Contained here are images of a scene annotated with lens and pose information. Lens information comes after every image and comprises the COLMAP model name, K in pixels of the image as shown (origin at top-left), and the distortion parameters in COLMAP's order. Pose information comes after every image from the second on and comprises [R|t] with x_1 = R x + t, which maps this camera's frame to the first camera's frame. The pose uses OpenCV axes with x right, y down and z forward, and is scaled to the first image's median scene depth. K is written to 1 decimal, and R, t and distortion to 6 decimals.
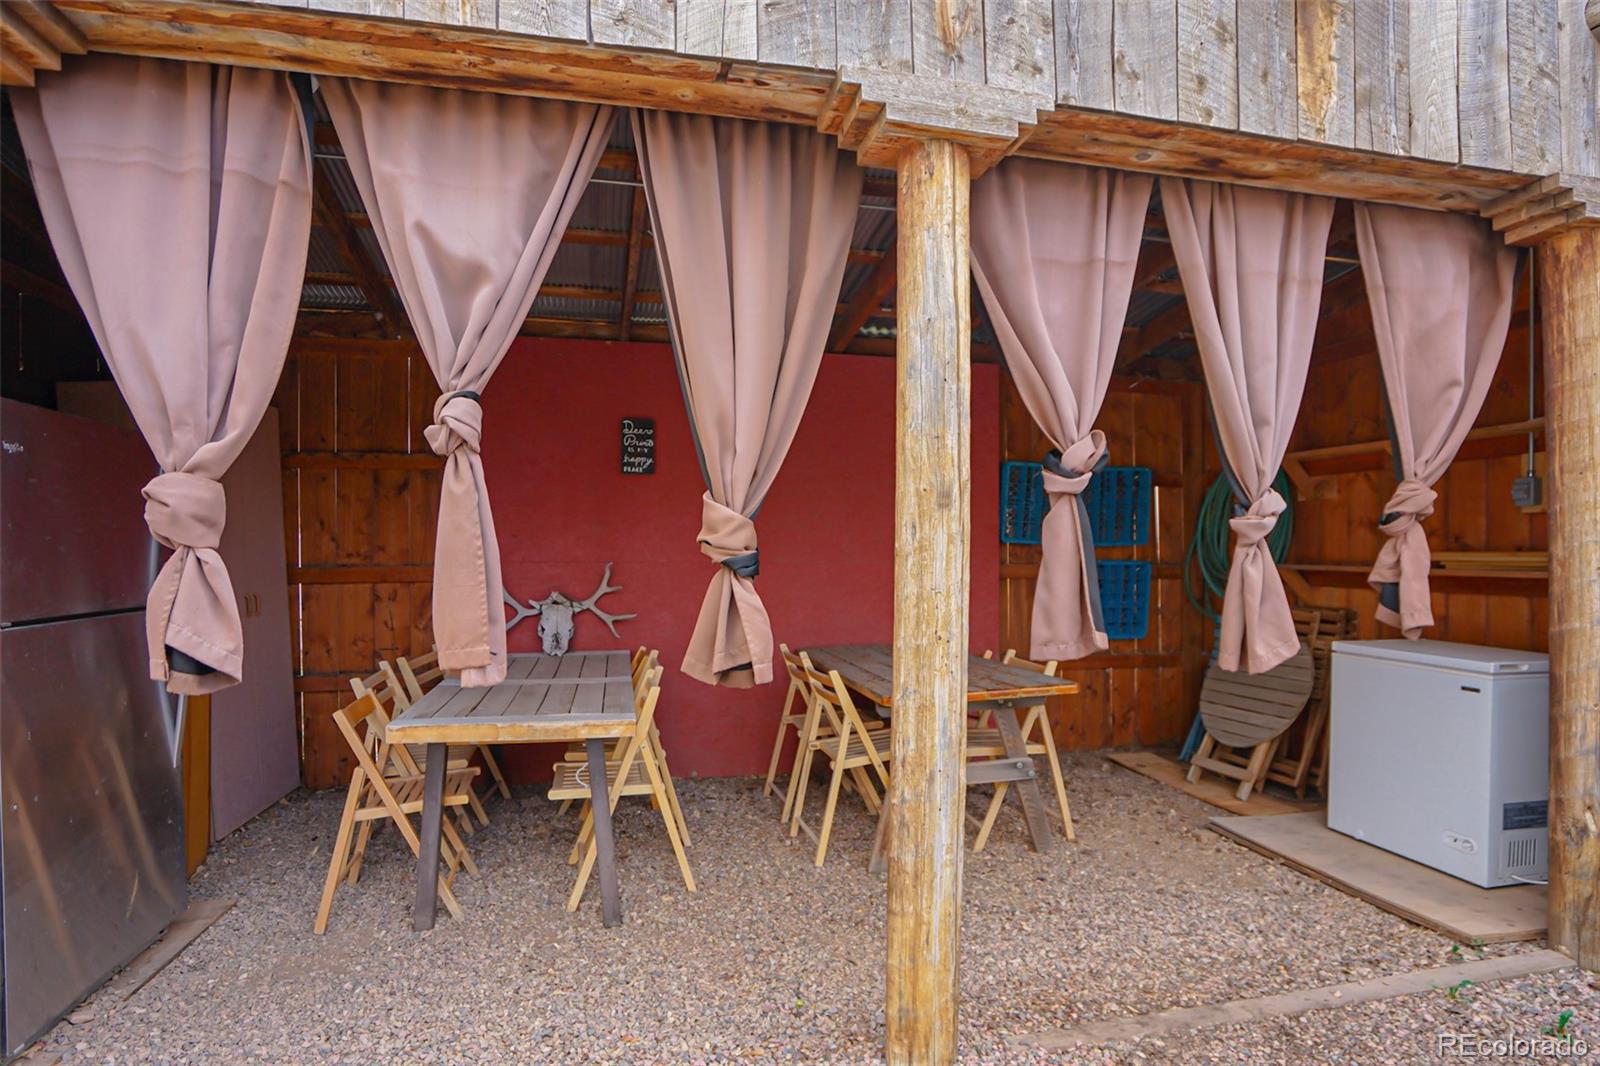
lens RADIAL K [[817.2, 0, 782.7], [0, 817.2, 573.7], [0, 0, 1]] dist [-0.028902, 0.004090]
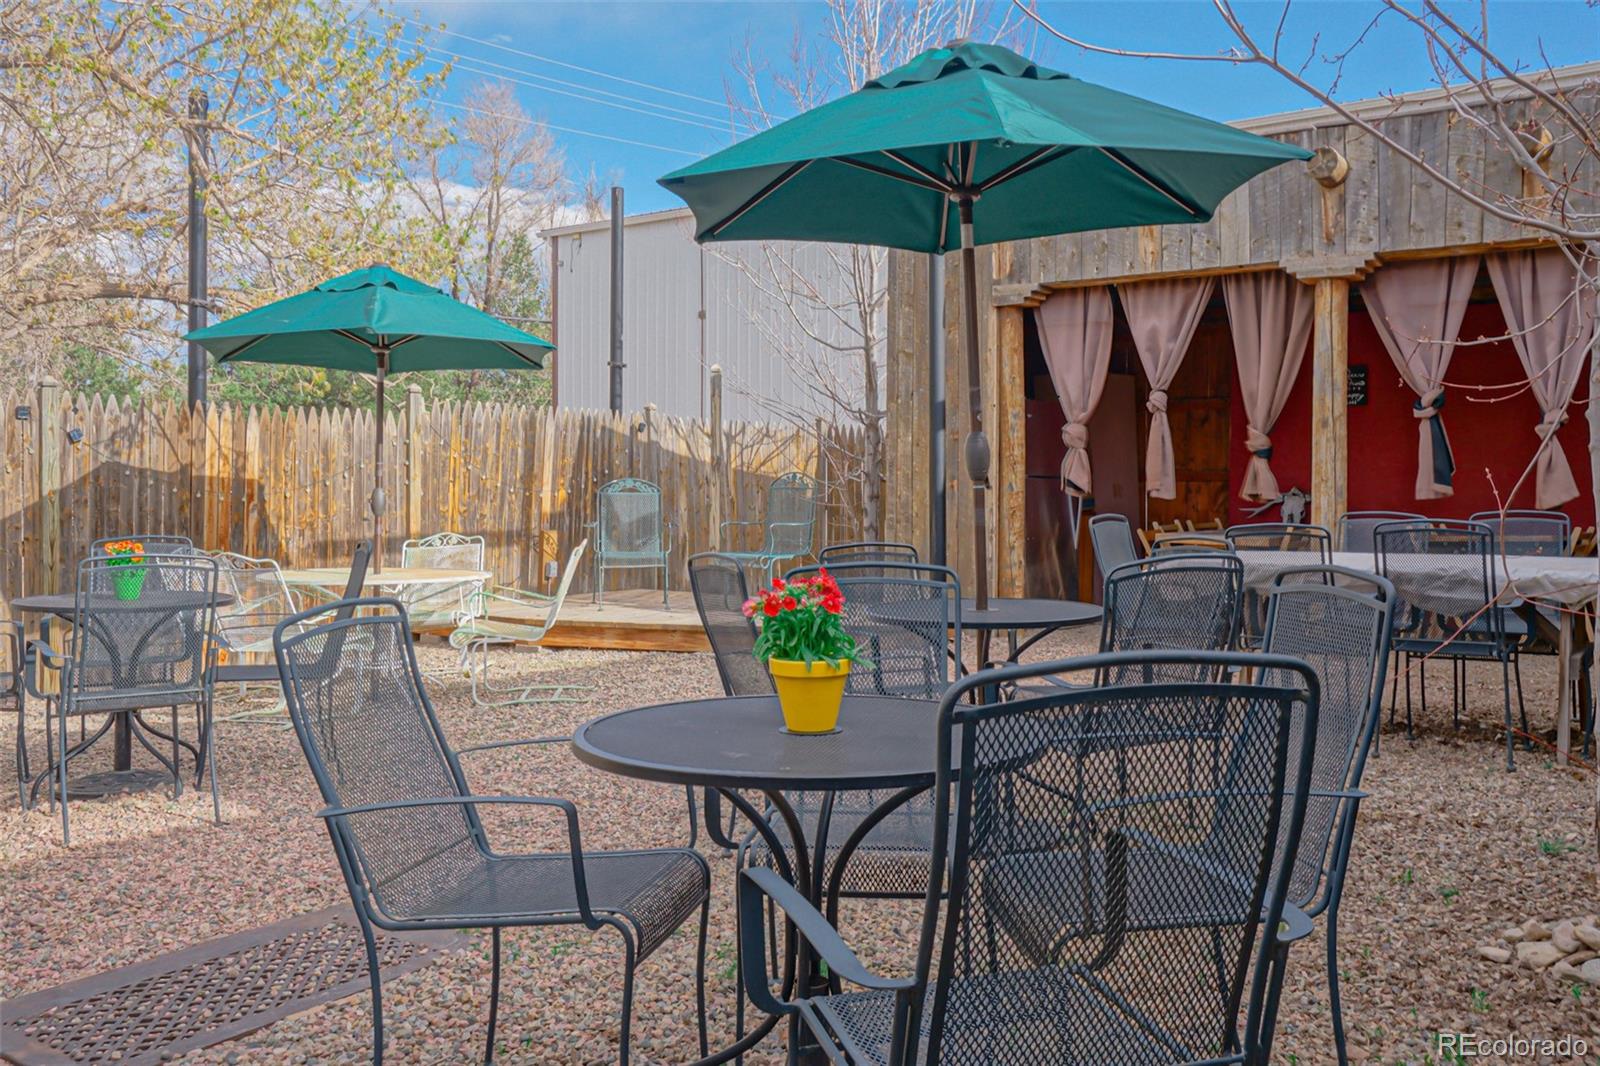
lens RADIAL K [[1409.5, 0, 815.1], [0, 1409.5, 515.7], [0, 0, 1]] dist [0.029374, 0.008890]
pose [[0.649504, 0.018720, -0.760128, 2.166178], [-0.037288, 0.999278, -0.007252, 0.241349], [0.759443, 0.033054, 0.649733, -2.584691]]
